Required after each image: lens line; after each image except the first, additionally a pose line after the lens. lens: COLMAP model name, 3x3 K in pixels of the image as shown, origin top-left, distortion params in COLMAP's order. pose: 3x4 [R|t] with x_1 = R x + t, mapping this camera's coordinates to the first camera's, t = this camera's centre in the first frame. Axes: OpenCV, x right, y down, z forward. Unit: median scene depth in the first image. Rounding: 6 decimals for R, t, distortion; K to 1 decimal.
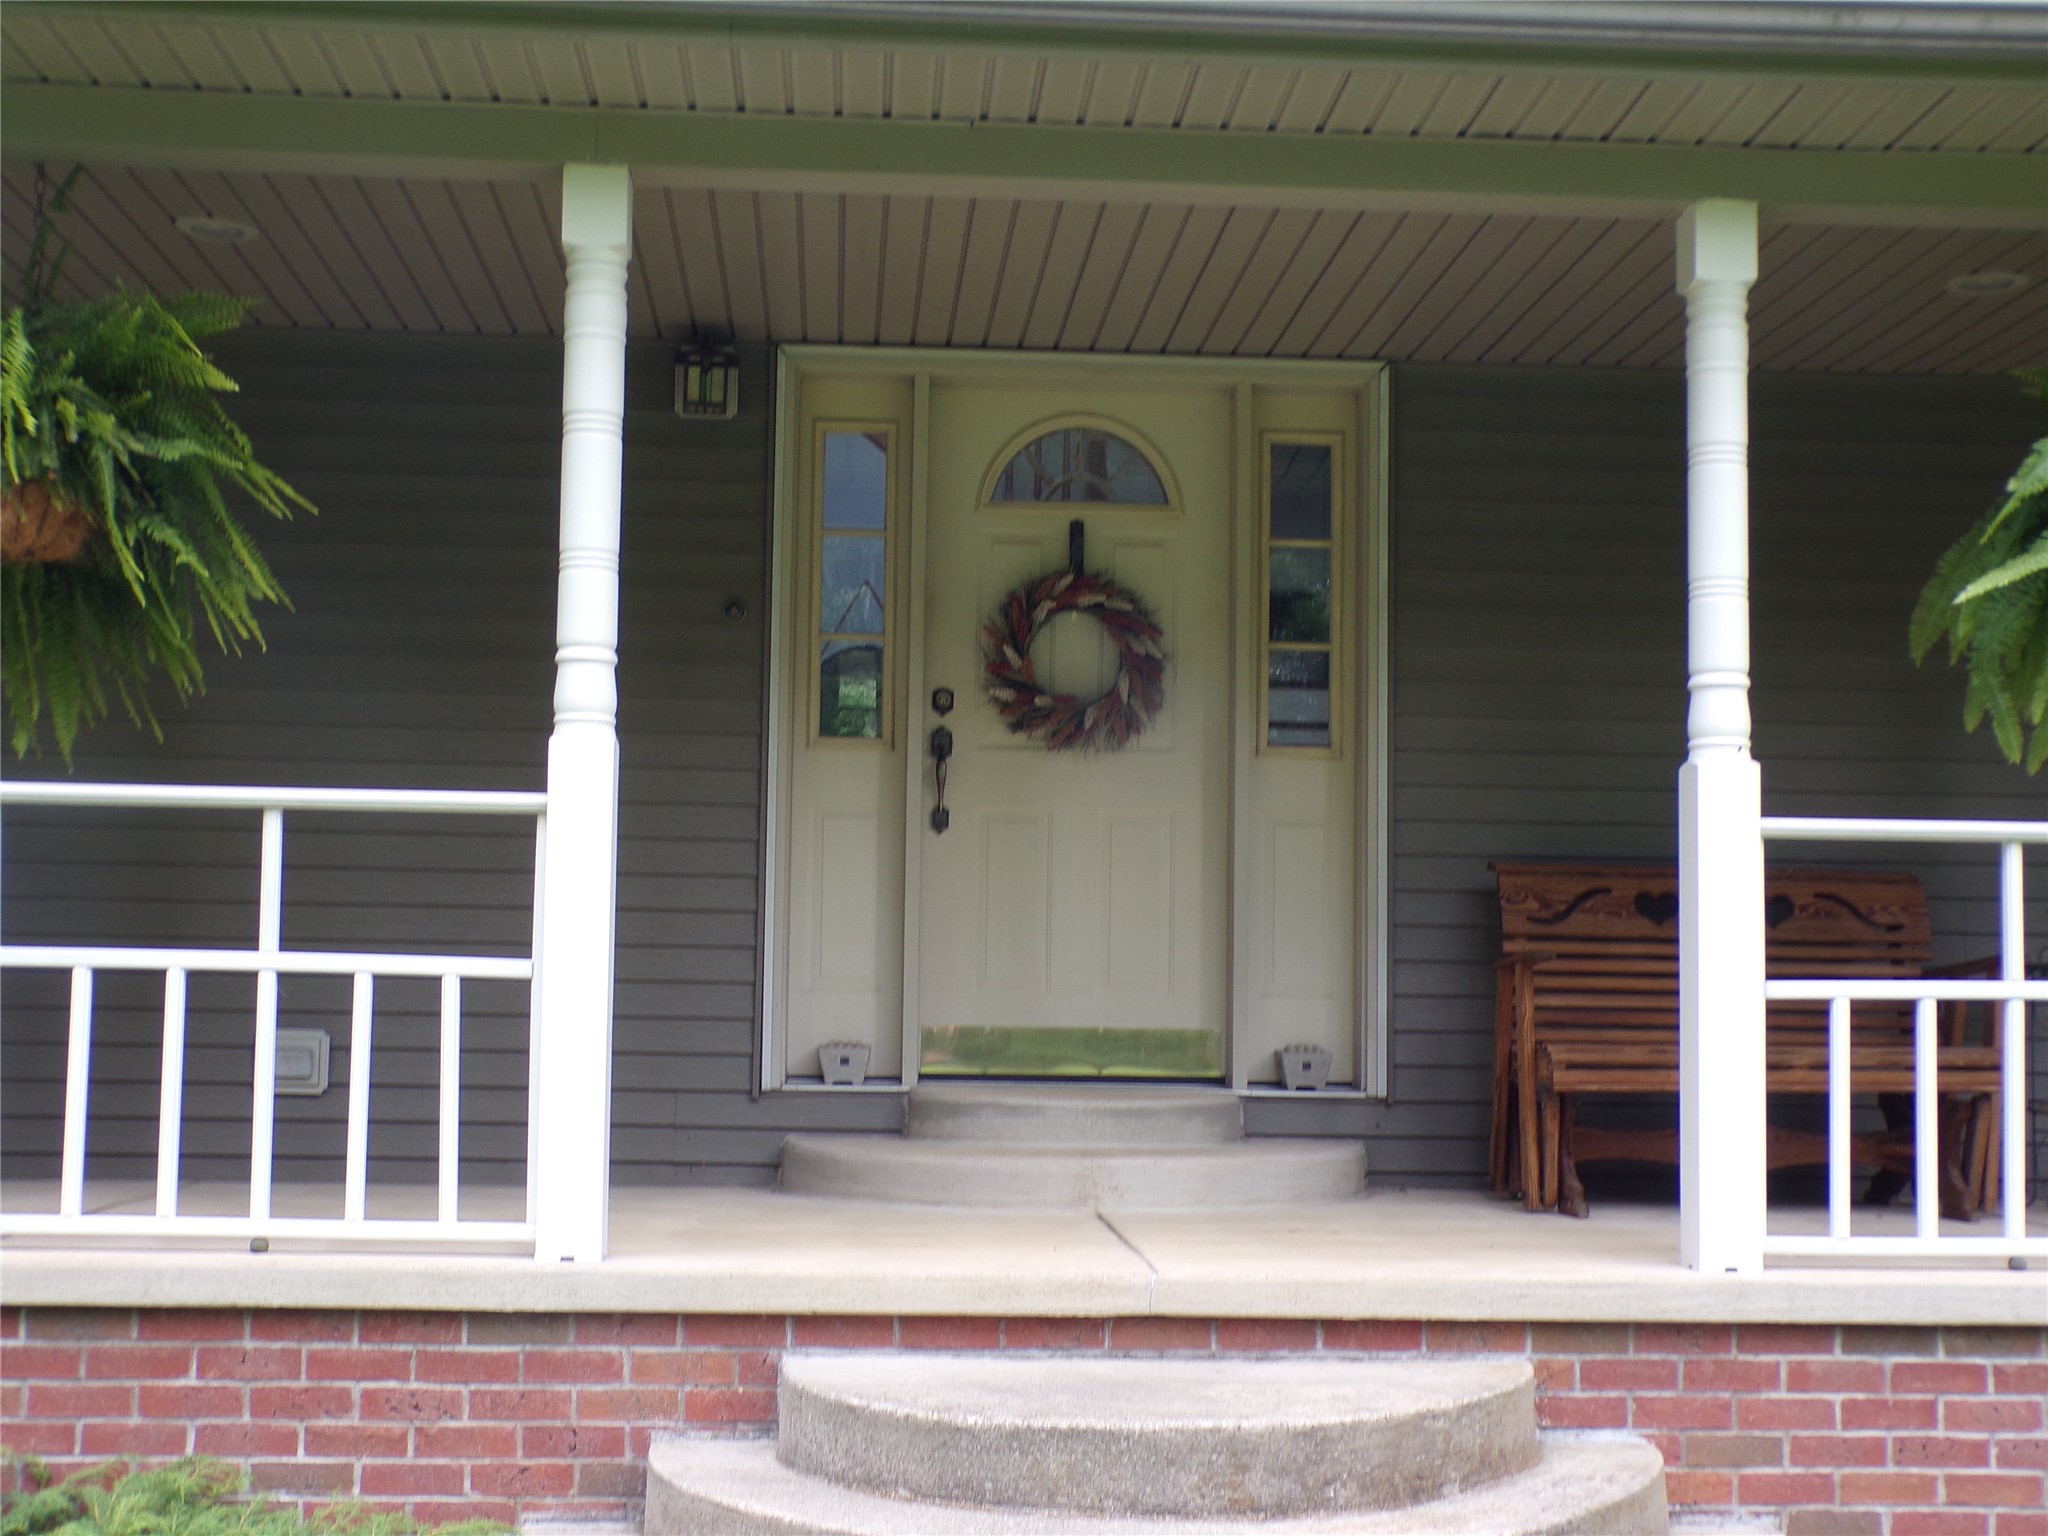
lens RADIAL K [[2504.7, 0, 1027.3], [0, 2504.7, 764.4], [0, 0, 1]] dist [-0.084784, 0.000000]
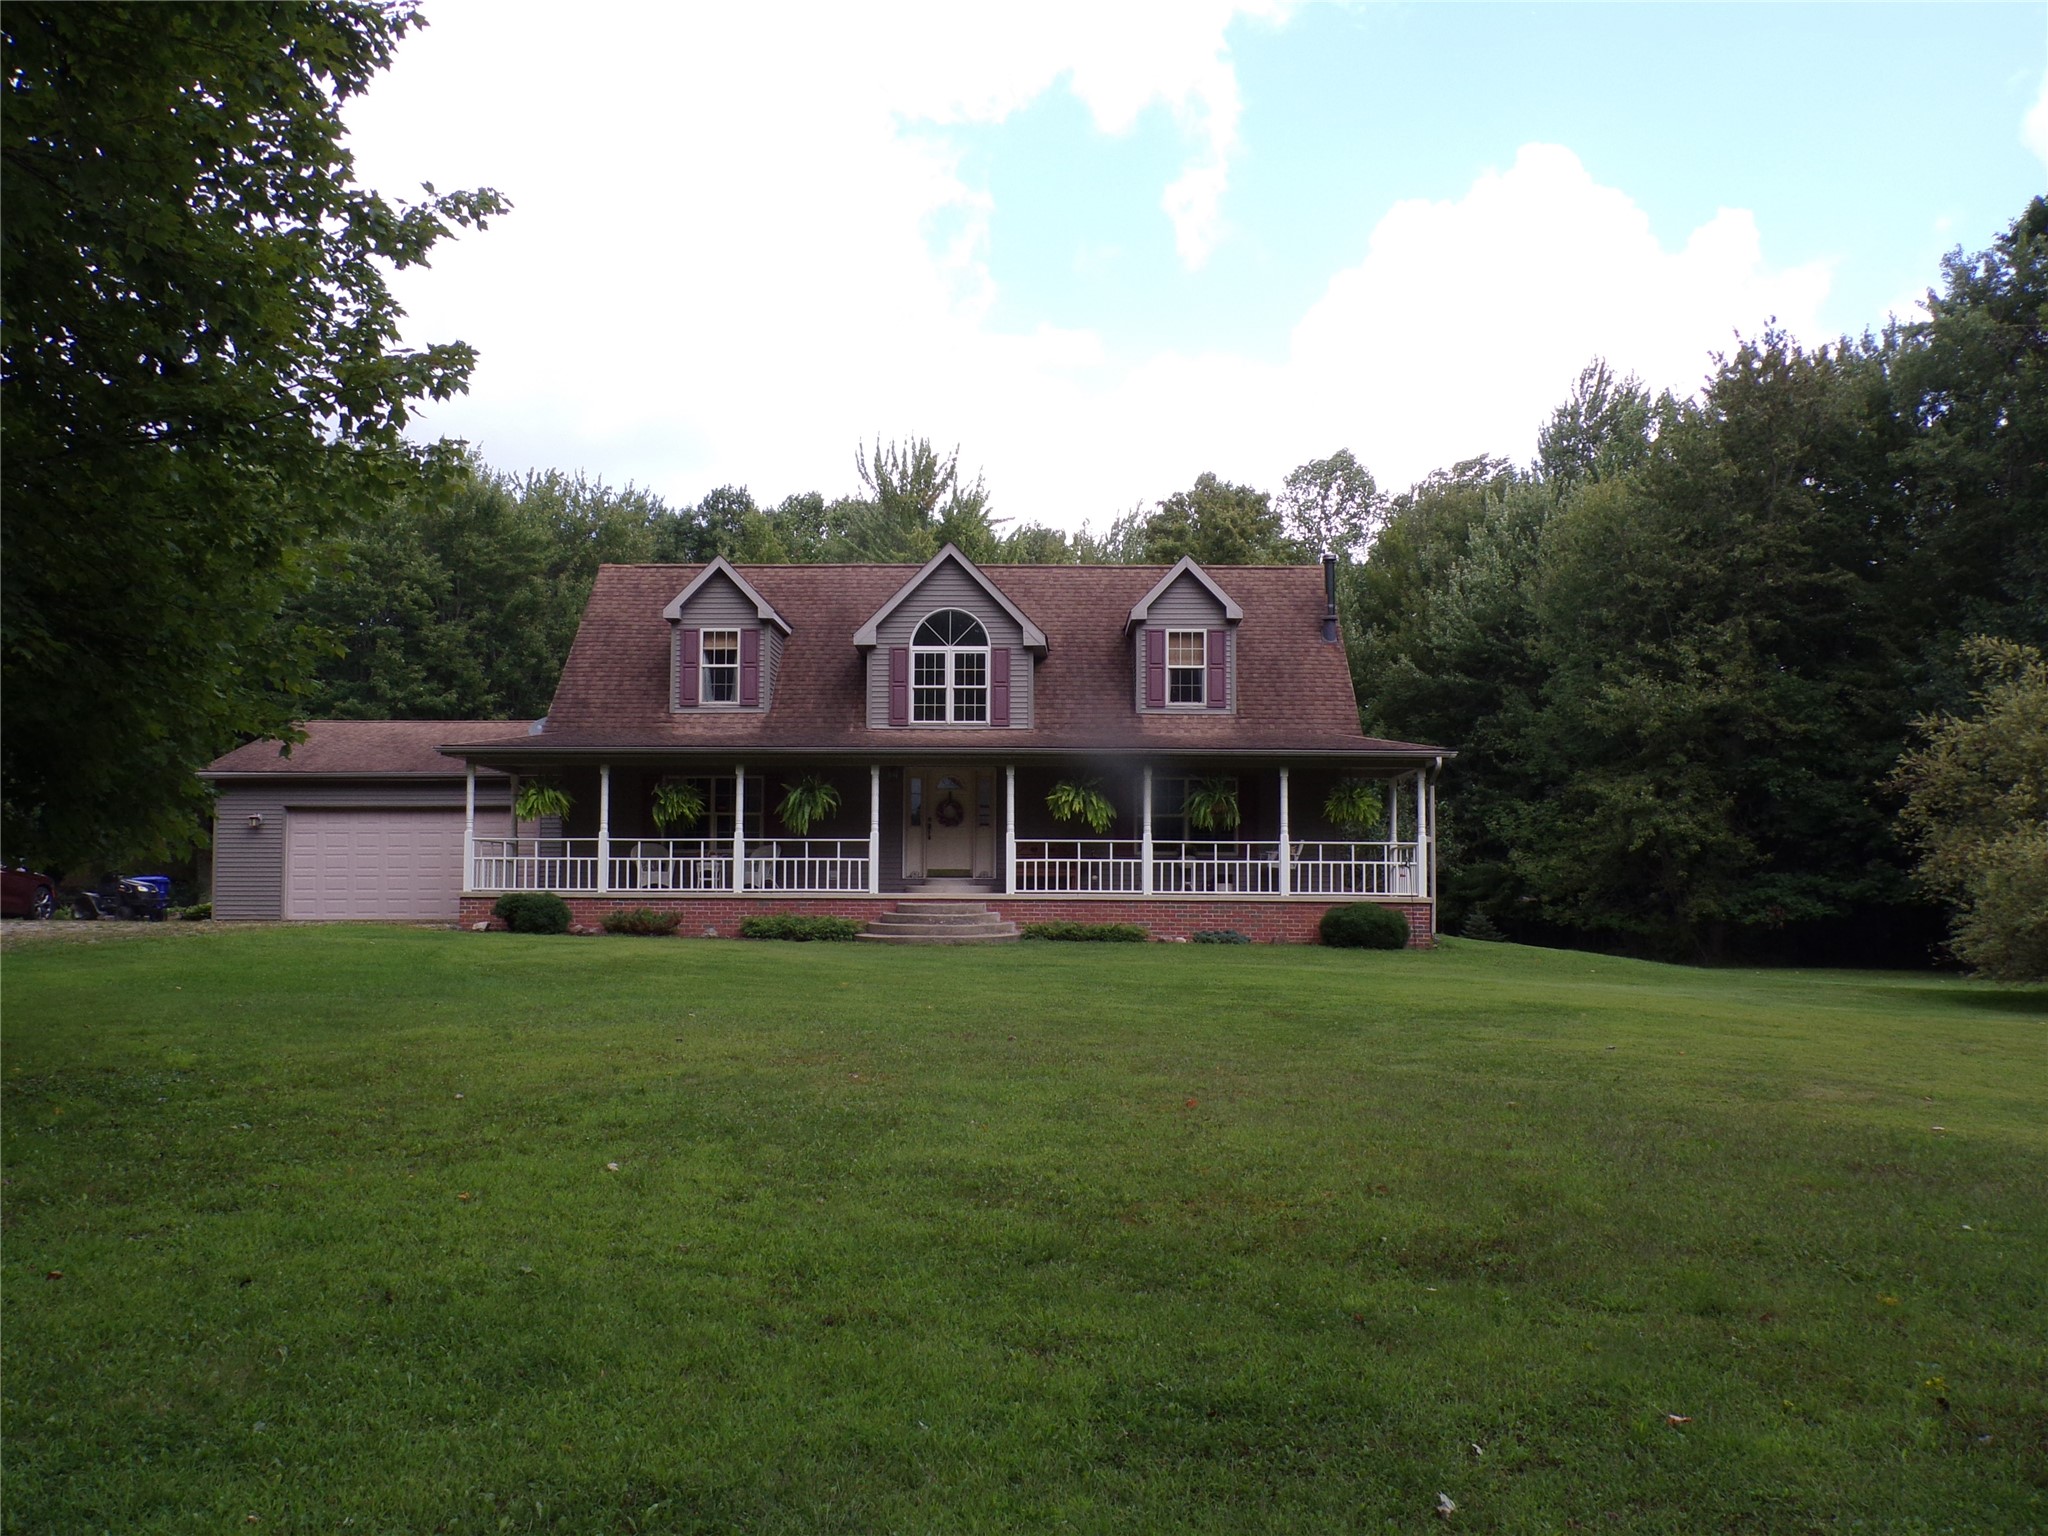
lens RADIAL K [[1698.1, 0, 1008.7], [0, 1698.1, 752.9], [0, 0, 1]] dist [0.027066, 0.004296]
pose [[0.992846, -0.012299, -0.118771, 0.621727], [0.015105, 0.999627, 0.022754, -0.263519], [0.118446, -0.024386, 0.992661, -3.010178]]
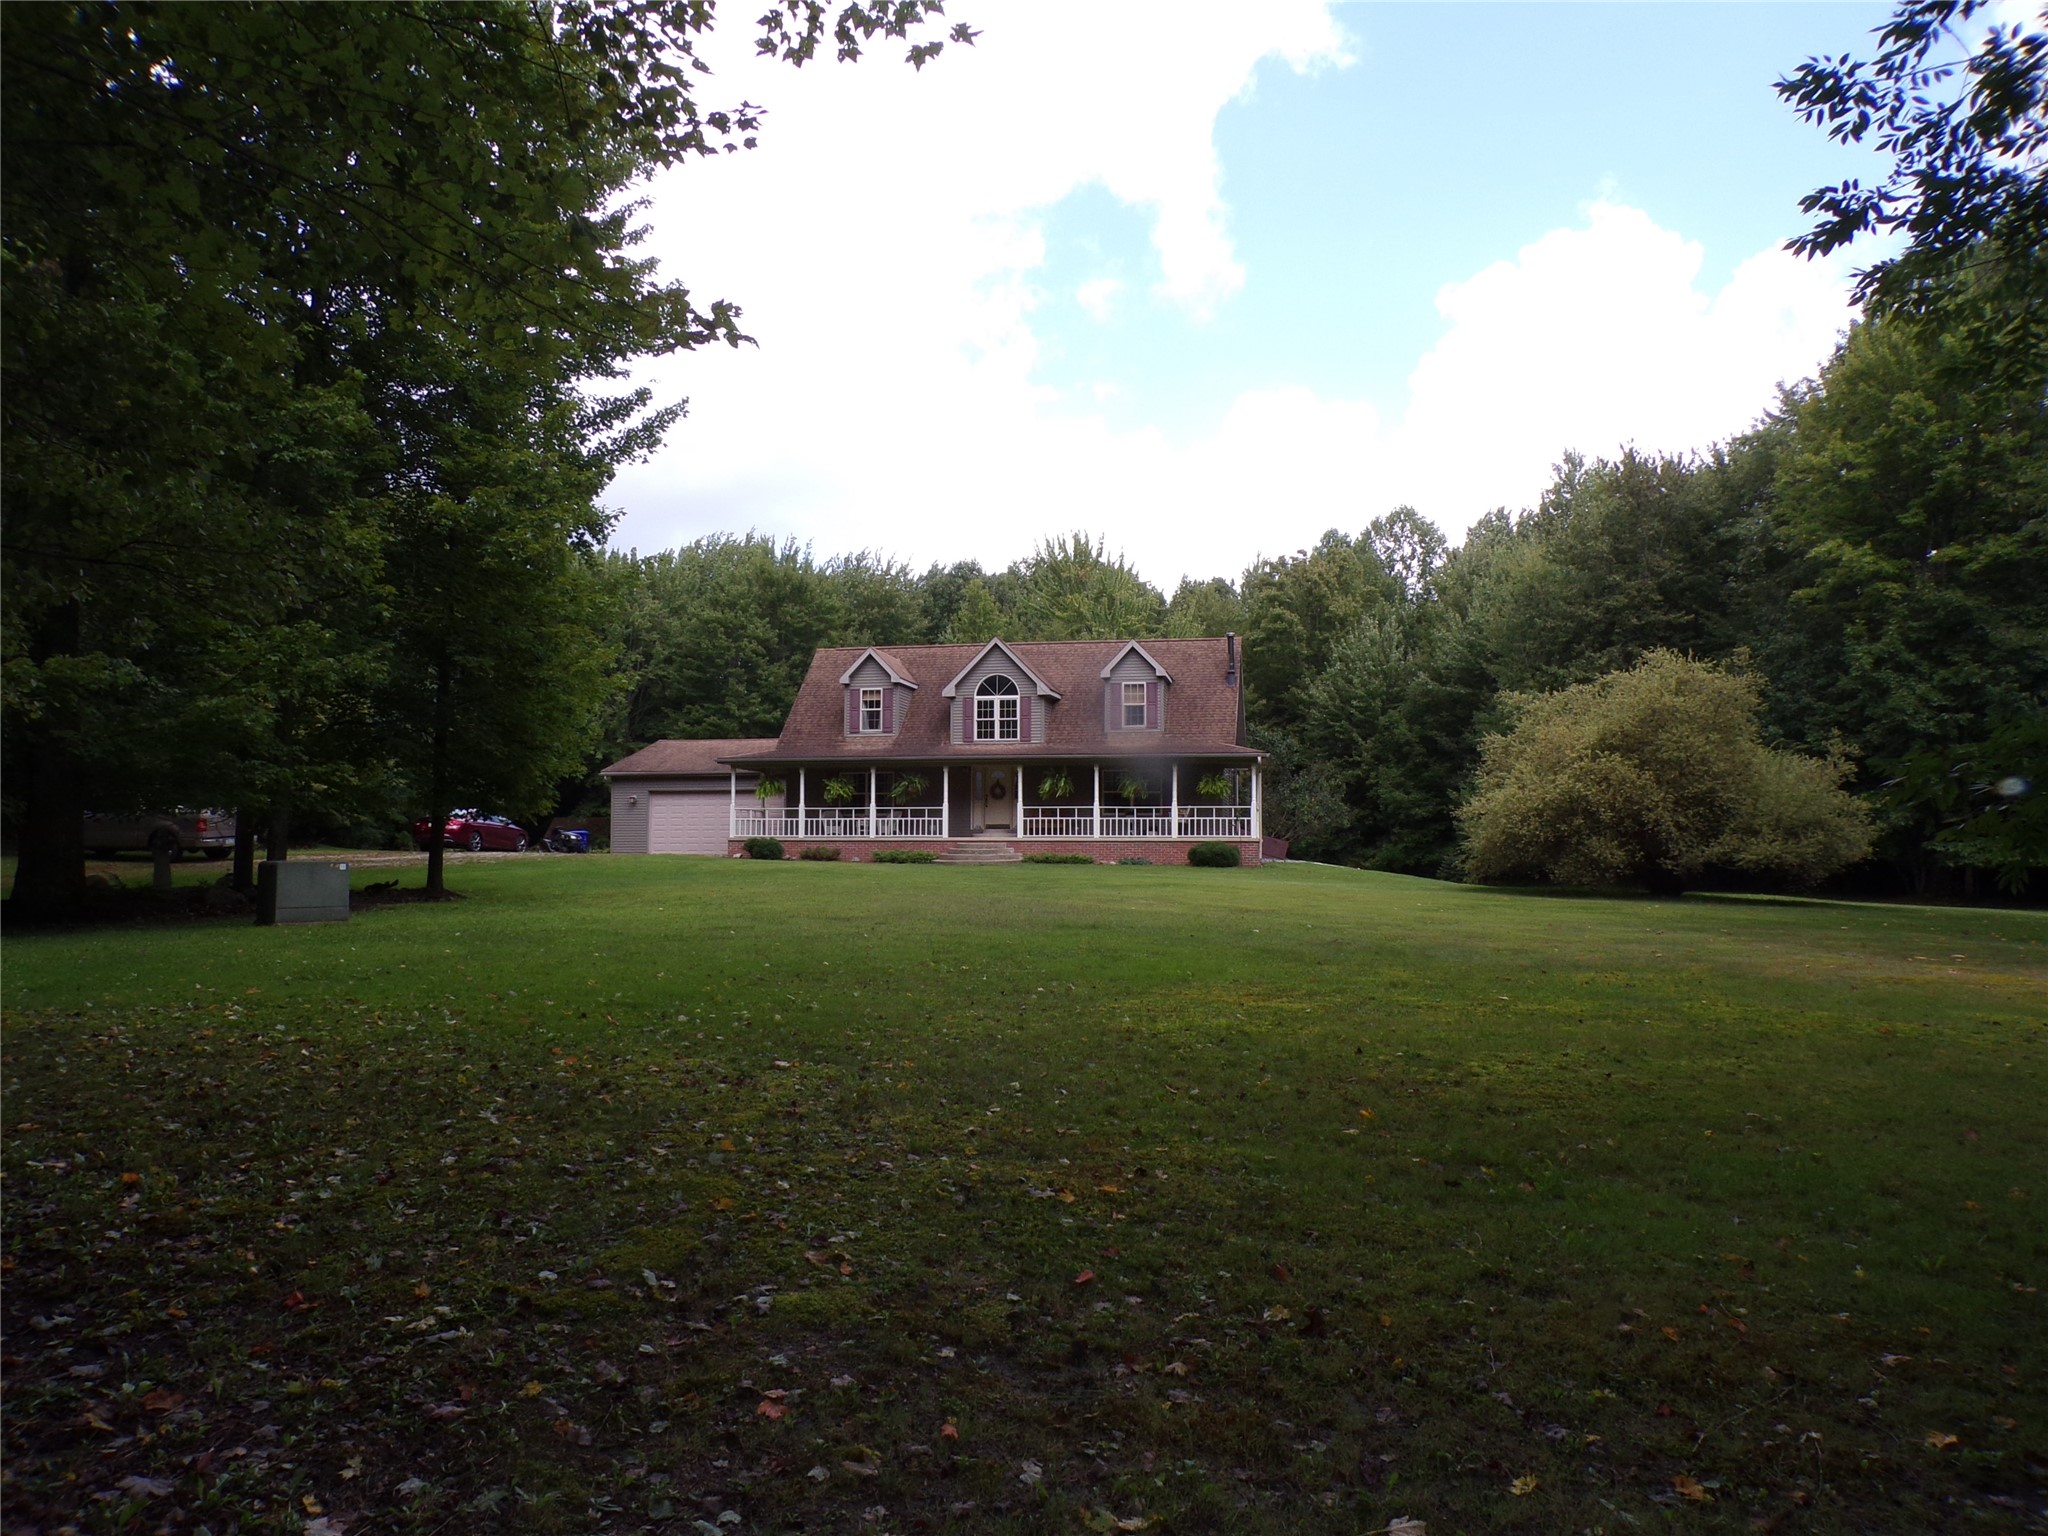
lens RADIAL K [[1402.1, 0, 1036.0], [0, 1402.1, 773.6], [0, 0, 1]] dist [-0.006224, 0.000161]
pose [[0.956578, -0.020672, -0.290741, 1.811958], [0.035599, 0.998300, 0.046143, -0.366354], [0.289293, -0.054490, 0.955688, -4.485202]]
